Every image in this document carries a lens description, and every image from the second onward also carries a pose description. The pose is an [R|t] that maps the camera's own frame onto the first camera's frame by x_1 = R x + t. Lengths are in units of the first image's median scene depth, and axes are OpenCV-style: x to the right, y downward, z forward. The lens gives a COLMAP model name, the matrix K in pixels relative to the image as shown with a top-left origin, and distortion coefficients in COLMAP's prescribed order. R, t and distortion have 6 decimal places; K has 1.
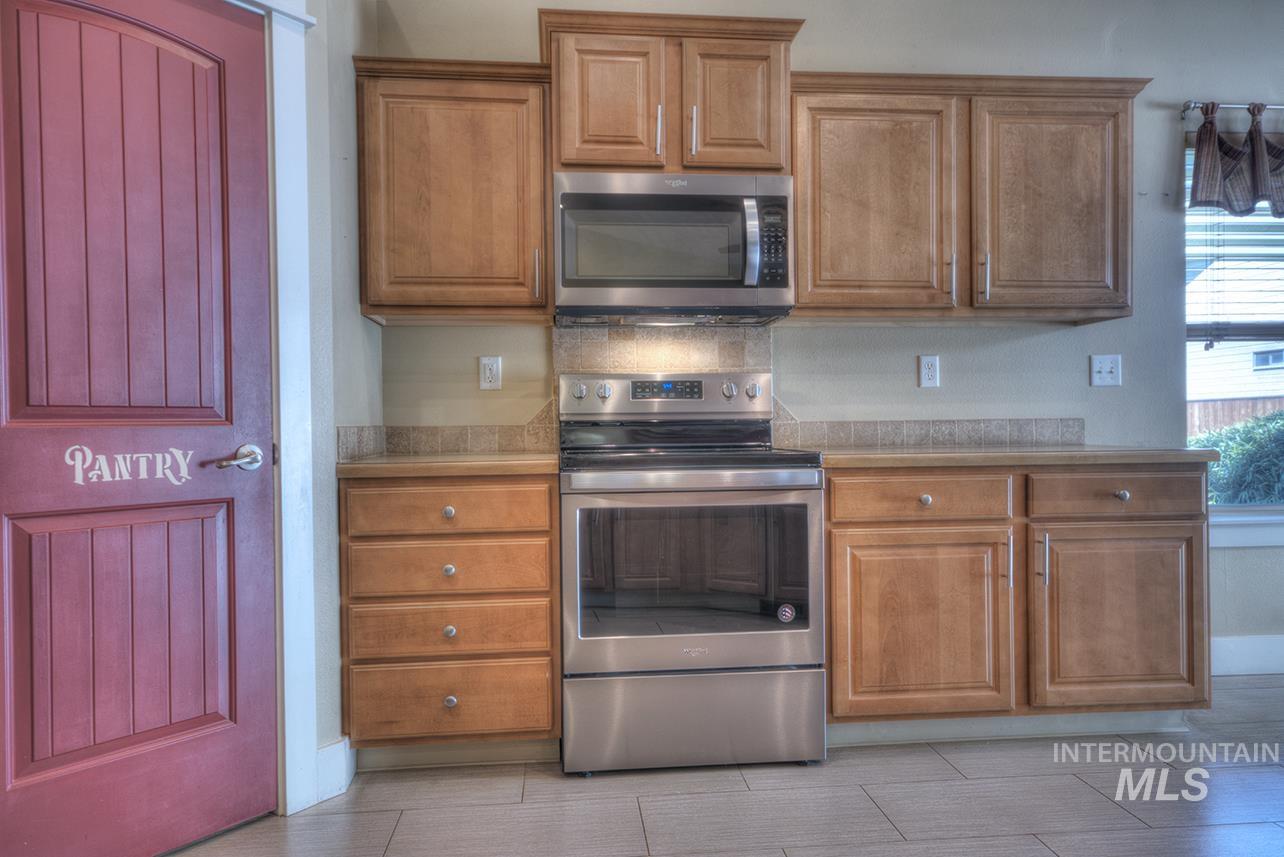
lens RADIAL K [[819.0, 0, 639.4], [0, 819.0, 434.2], [0, 0, 1]] dist [0.006298, 0.014308]
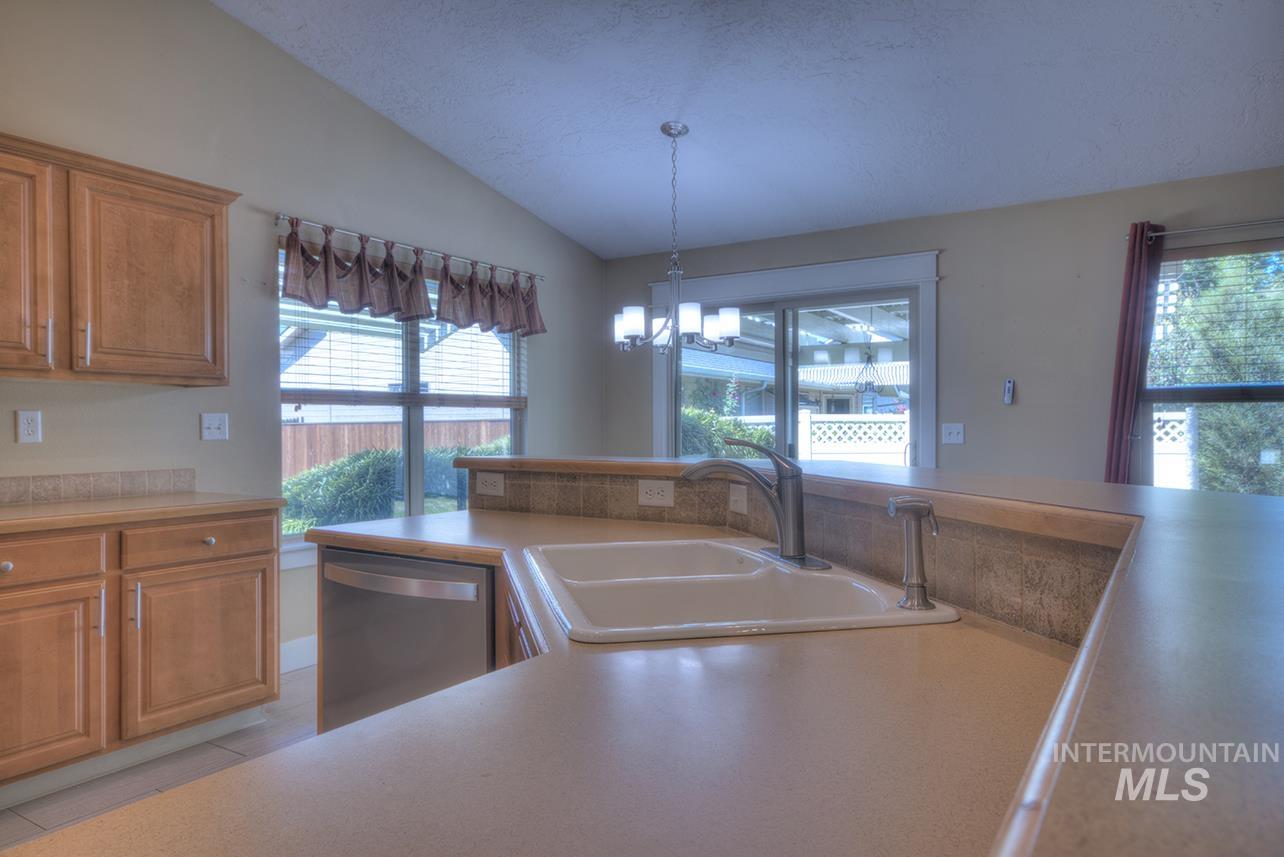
lens RADIAL K [[819.0, 0, 635.1], [0, 819.0, 433.2], [0, 0, 1]] dist [0.006298, 0.014308]
pose [[0.616542, 0.003682, 0.787313, 0.023839], [0.003712, 0.999964, -0.007584, -0.068672], [-0.787313, 0.007598, 0.616507, -0.222023]]
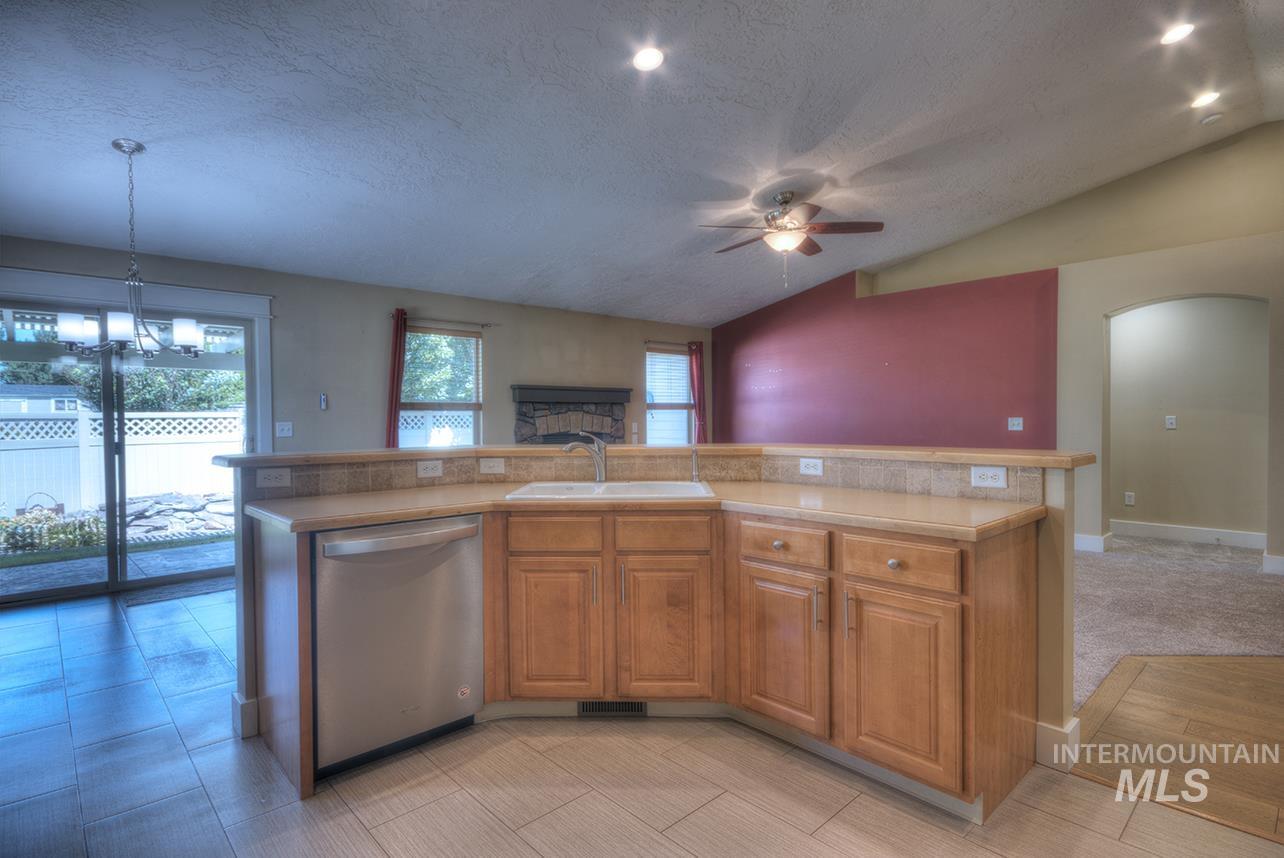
lens RADIAL K [[643.4, 0, 651.3], [0, 643.4, 420.5], [0, 0, 1]] dist [-0.000938, 0.000690]
pose [[-0.620197, 0.011335, 0.784364, -0.383198], [0.022665, 0.999737, 0.003474, -0.090010], [-0.784118, 0.019932, -0.620291, 0.699262]]
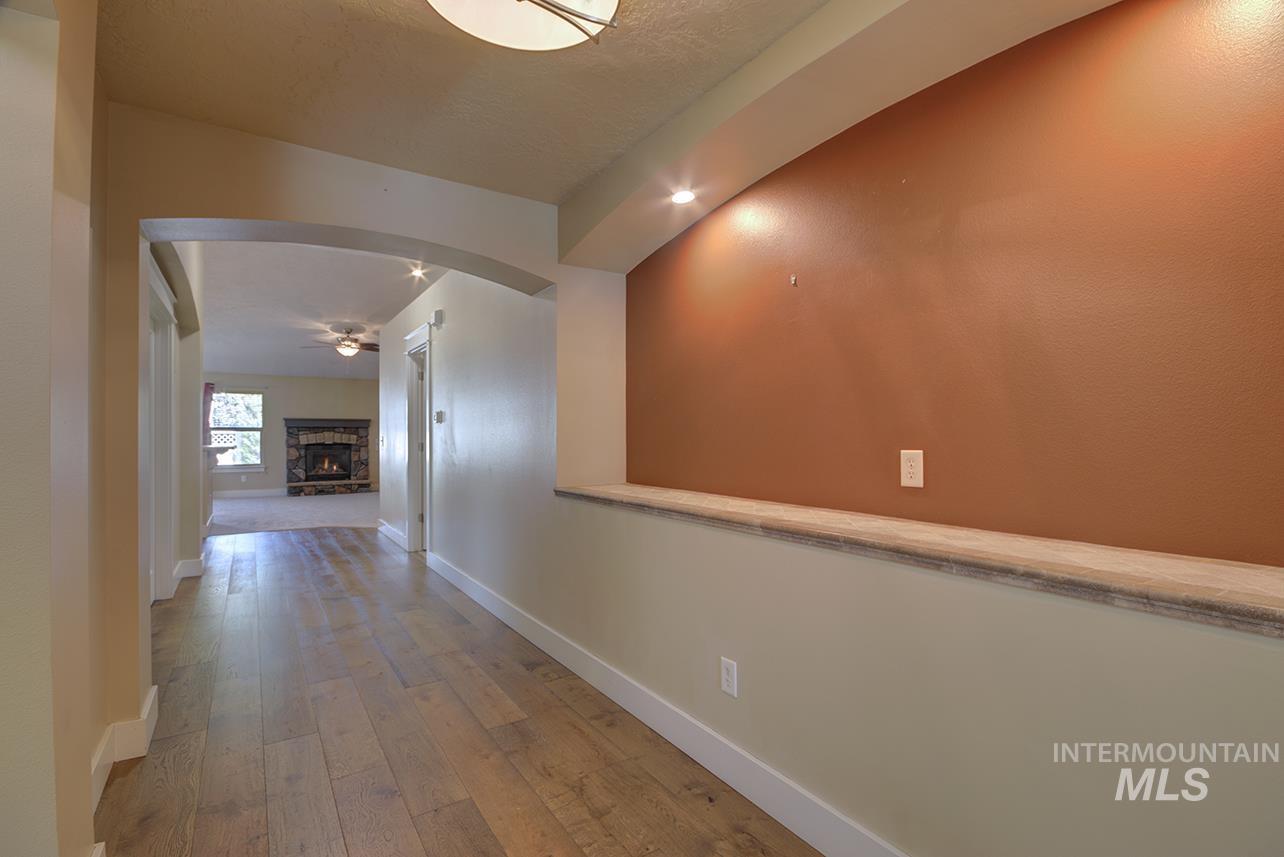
lens RADIAL K [[595.4, 0, 648.4], [0, 595.4, 439.6], [0, 0, 1]] dist [0.011346, -0.009581]
pose [[-0.474182, 0.005595, 0.880409, -3.464728], [0.016439, 0.999862, 0.002500, -0.033329], [-0.880274, 0.015658, -0.474208, -0.766526]]
